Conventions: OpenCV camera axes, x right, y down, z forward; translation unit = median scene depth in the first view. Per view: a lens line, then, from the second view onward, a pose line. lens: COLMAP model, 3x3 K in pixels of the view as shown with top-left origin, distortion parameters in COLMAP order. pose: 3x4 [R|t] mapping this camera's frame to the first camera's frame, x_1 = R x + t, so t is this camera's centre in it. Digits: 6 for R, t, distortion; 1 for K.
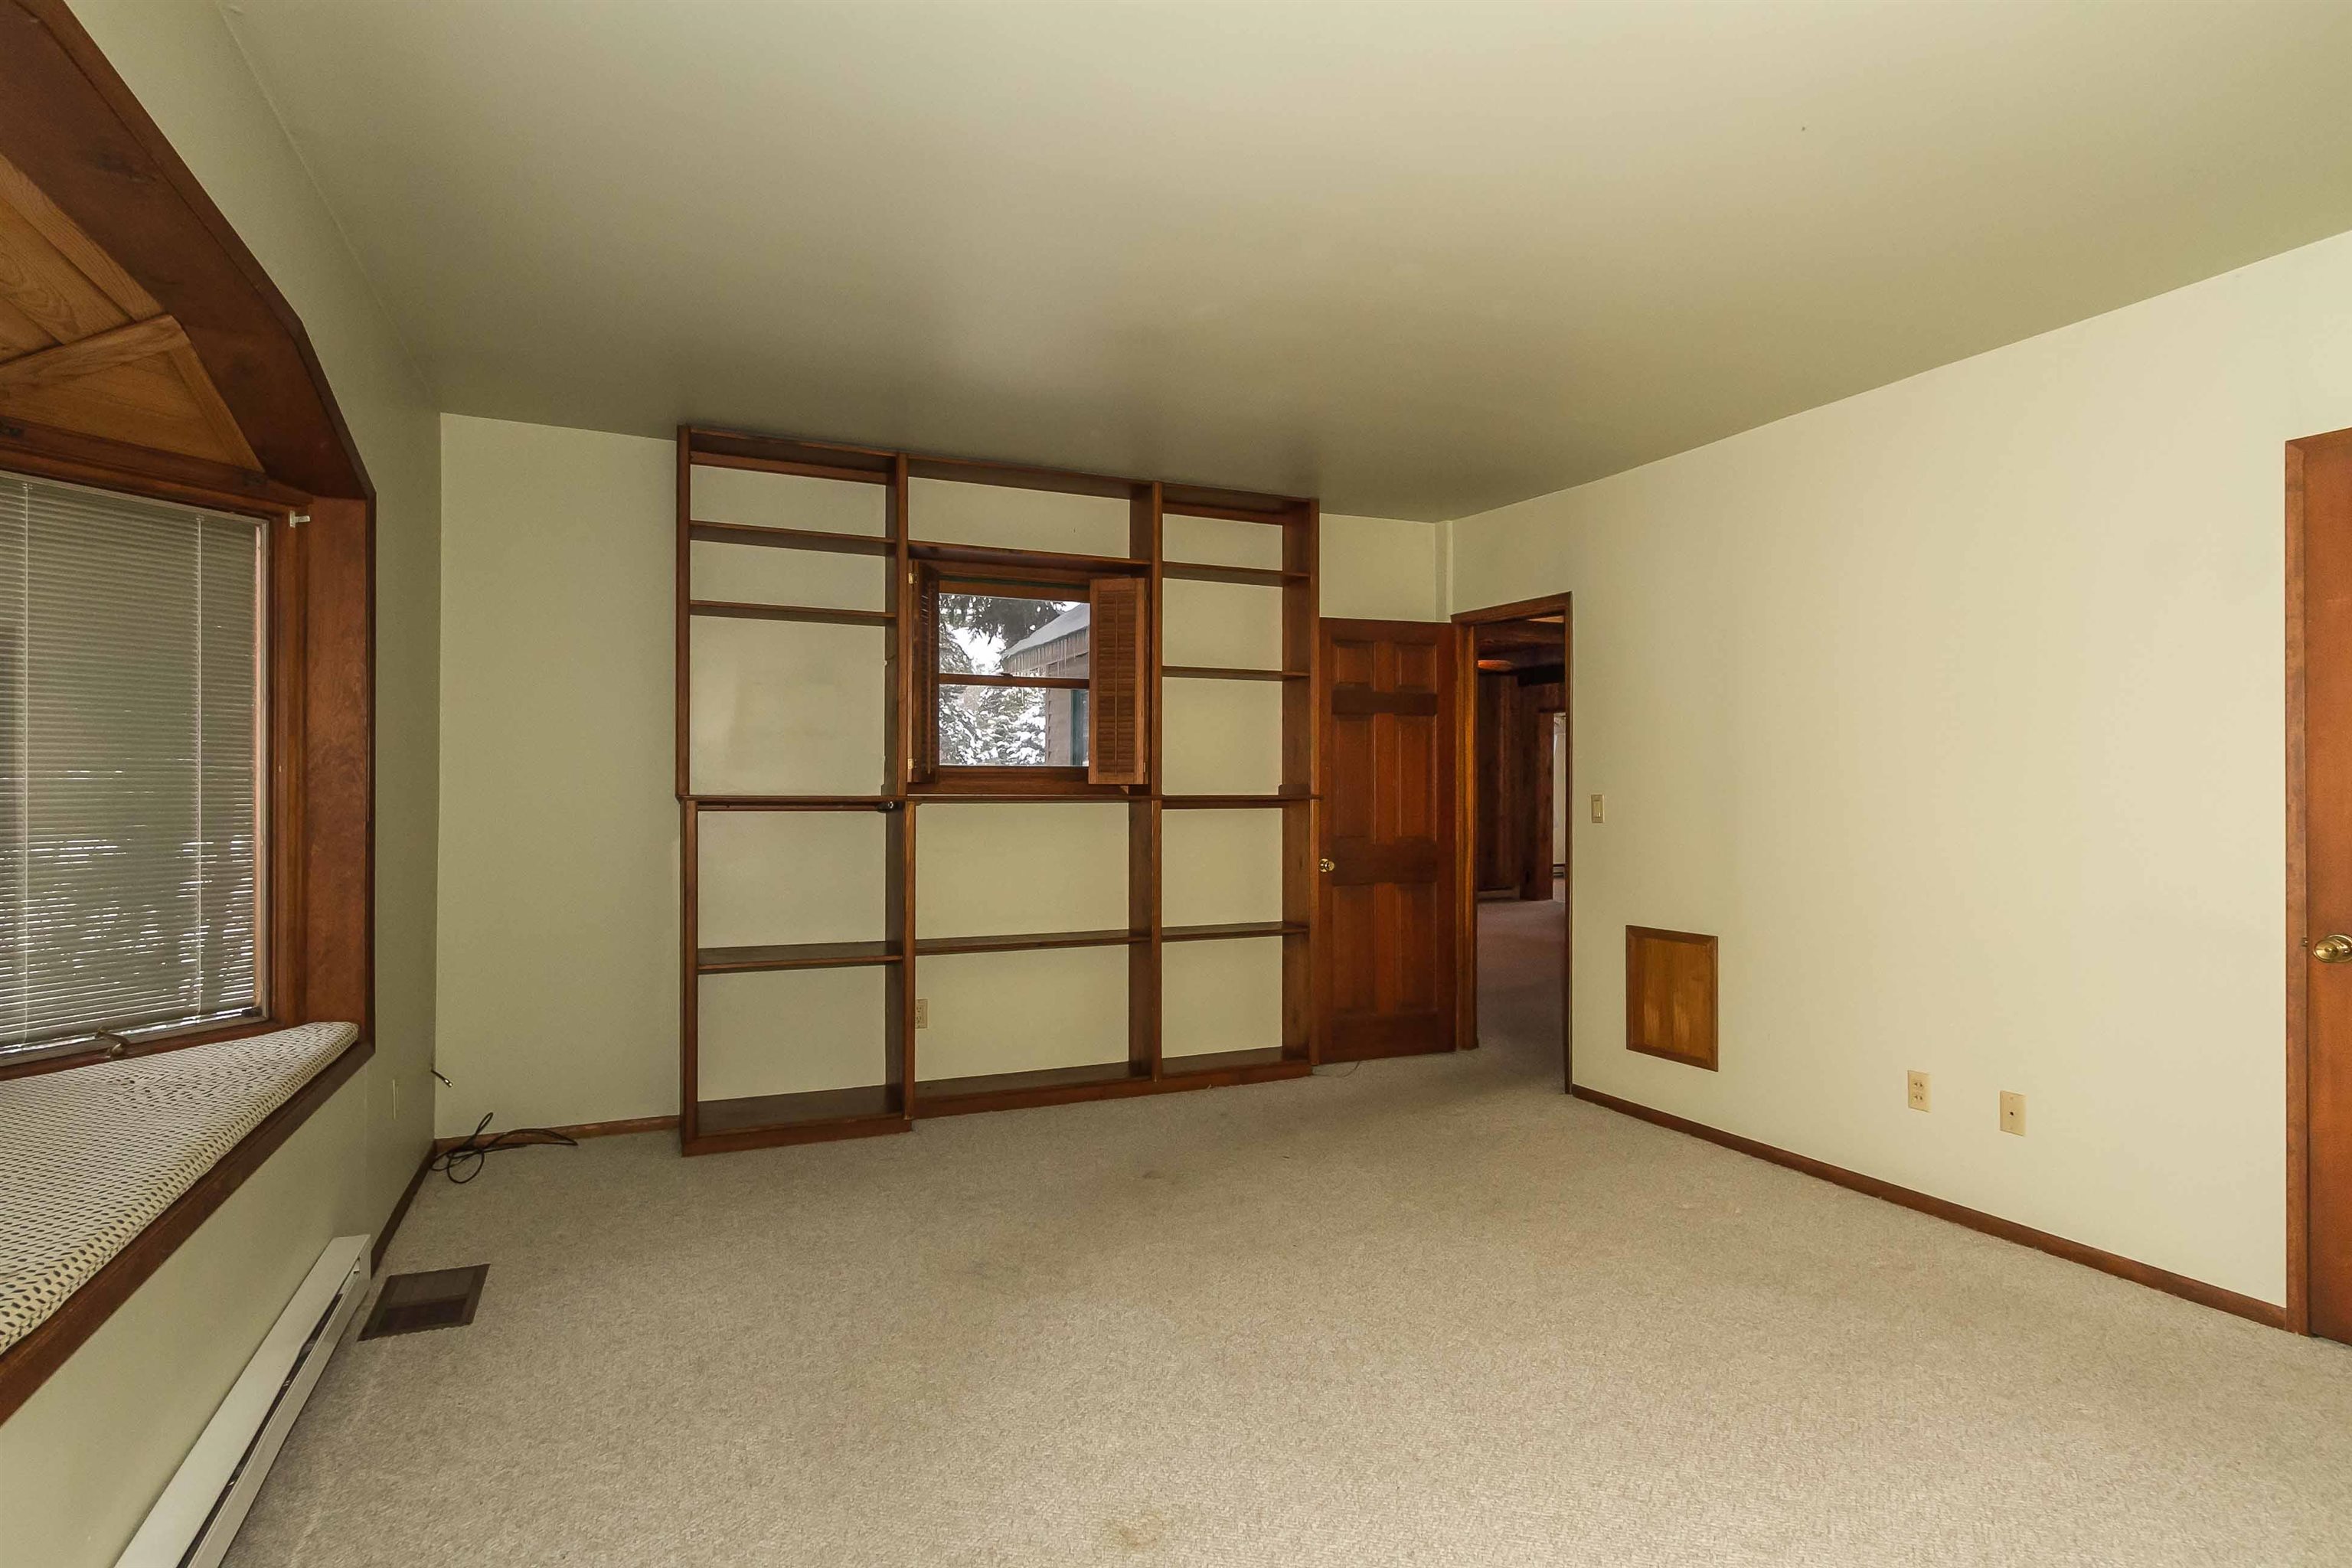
lens RADIAL K [[1217.9, 0, 1177.2], [0, 1217.9, 779.8], [0, 0, 1]] dist [0.004872, 0.000463]
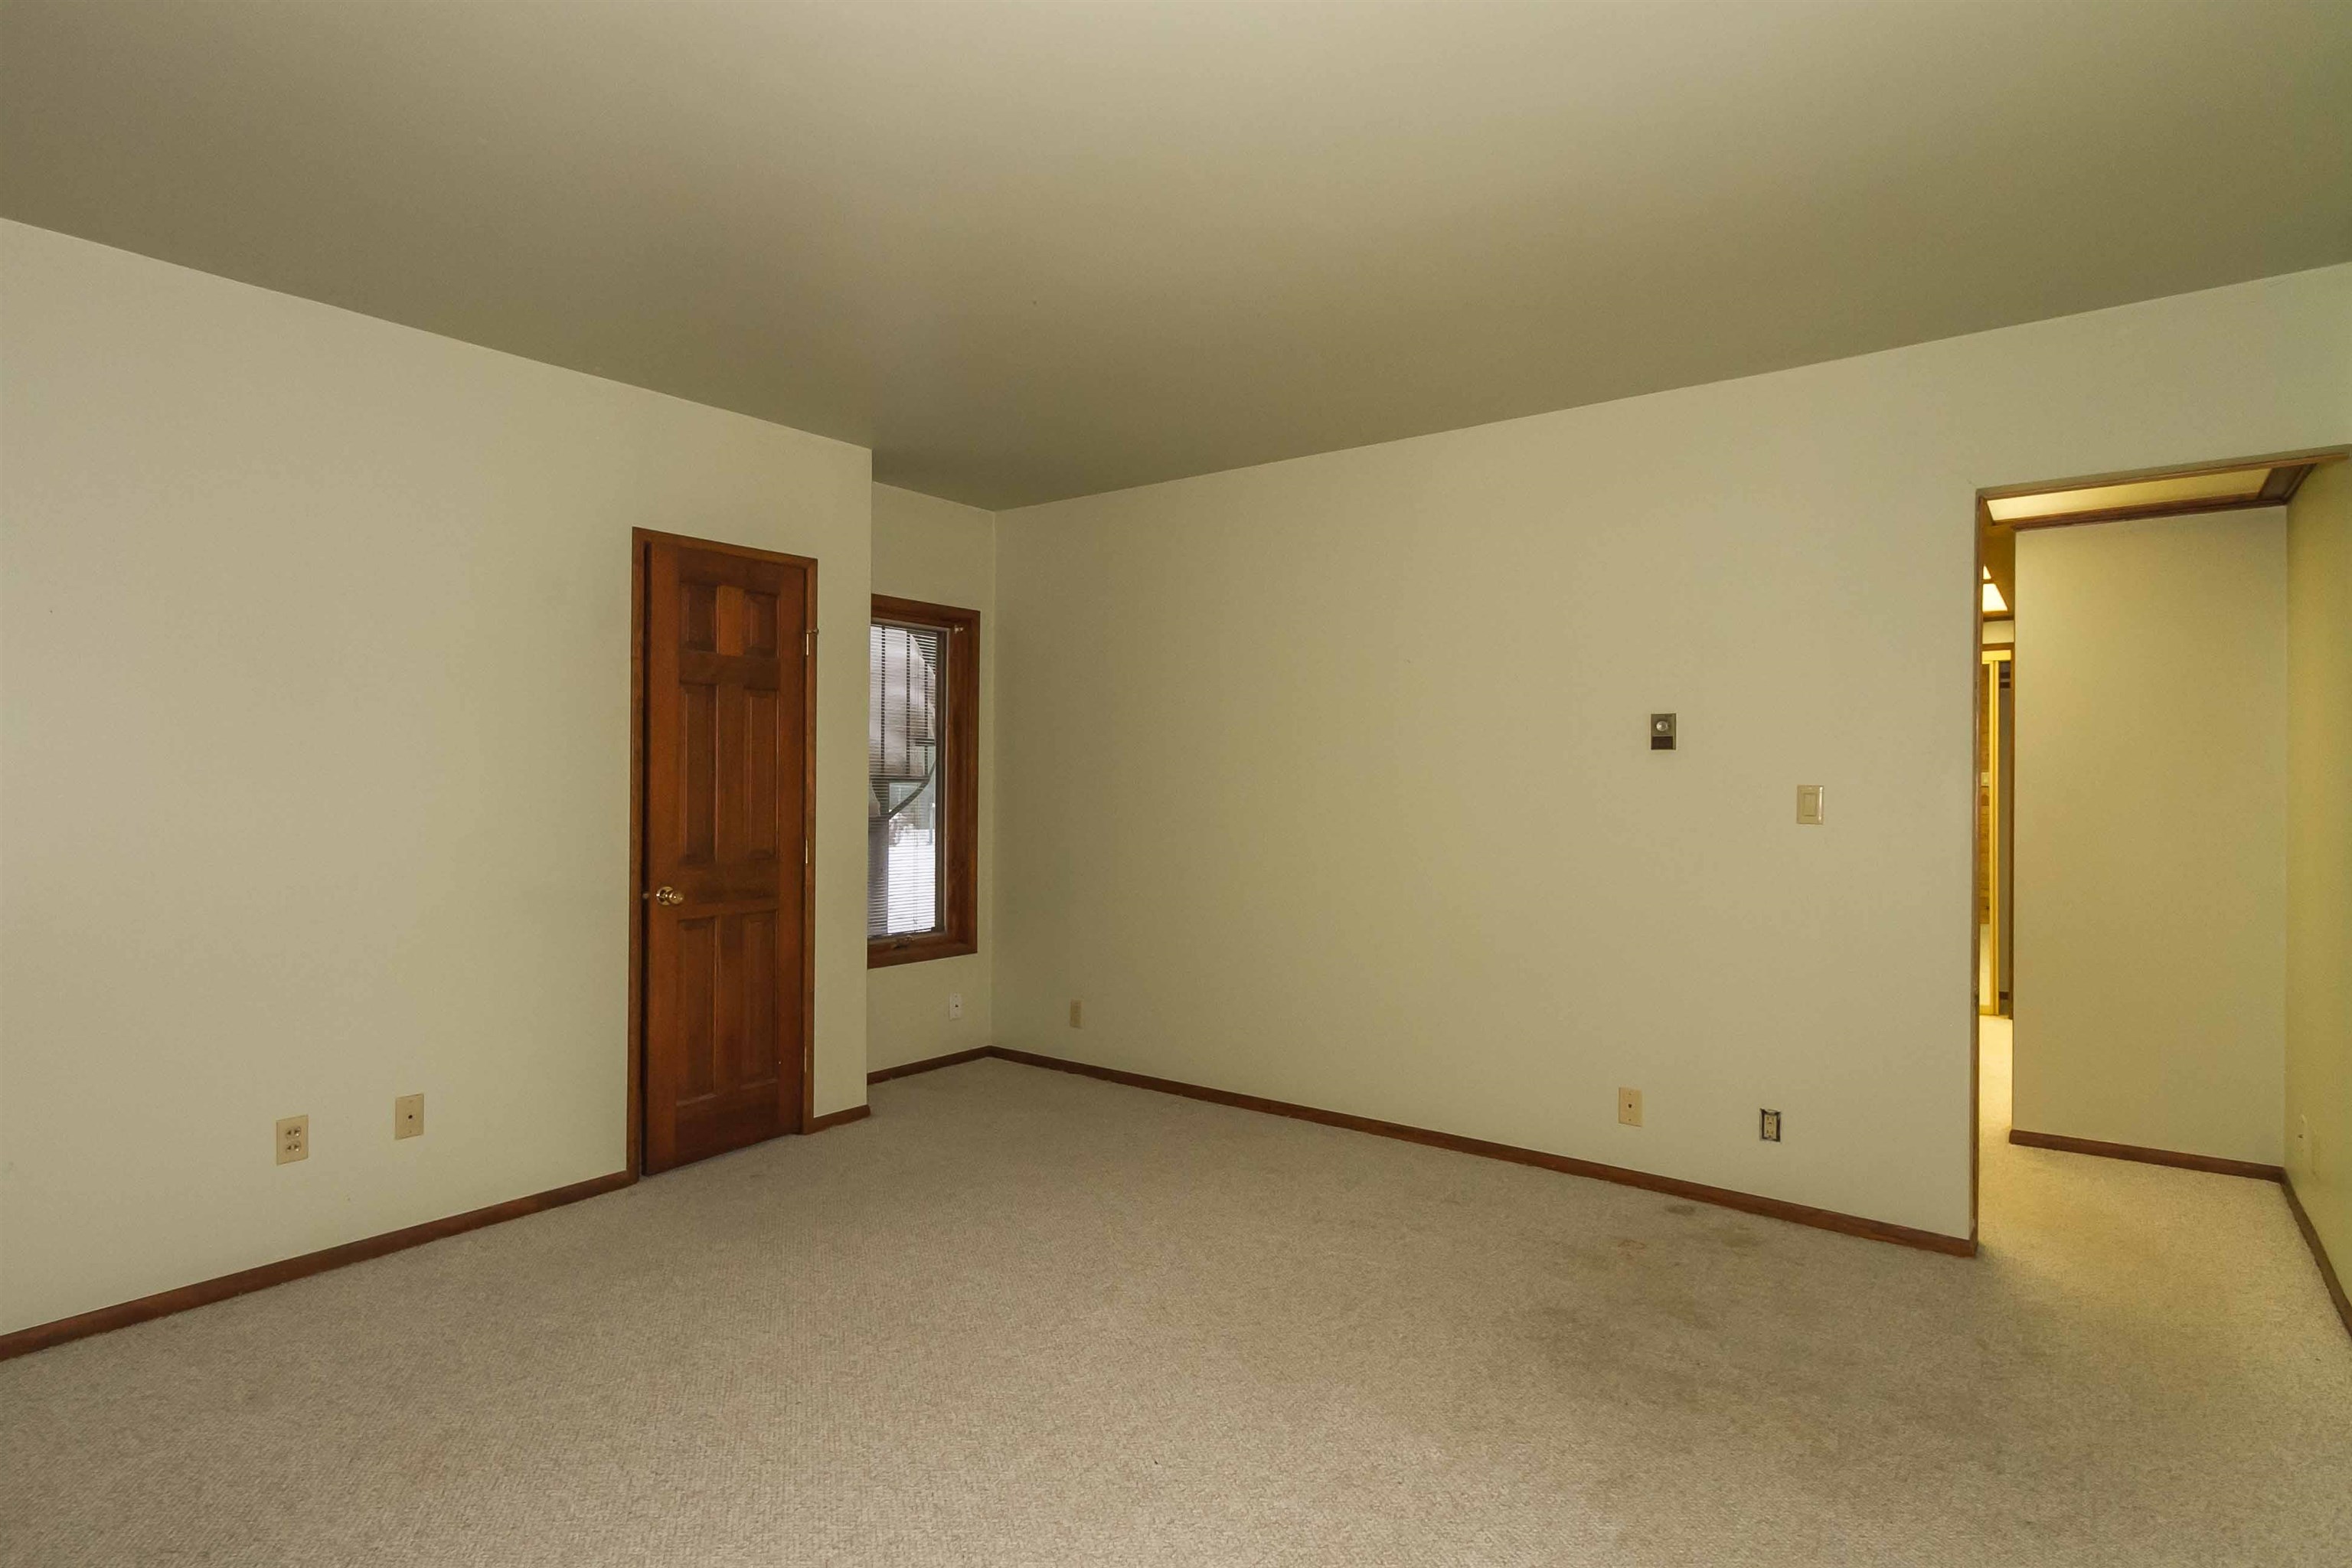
lens RADIAL K [[1217.9, 0, 1178.7], [0, 1217.9, 782.1], [0, 0, 1]] dist [0.004872, 0.000463]
pose [[-0.486015, -0.003437, 0.873944, -0.477215], [-0.007327, 0.999973, -0.000143, -0.001306], [-0.873920, -0.006473, -0.486027, 0.941190]]
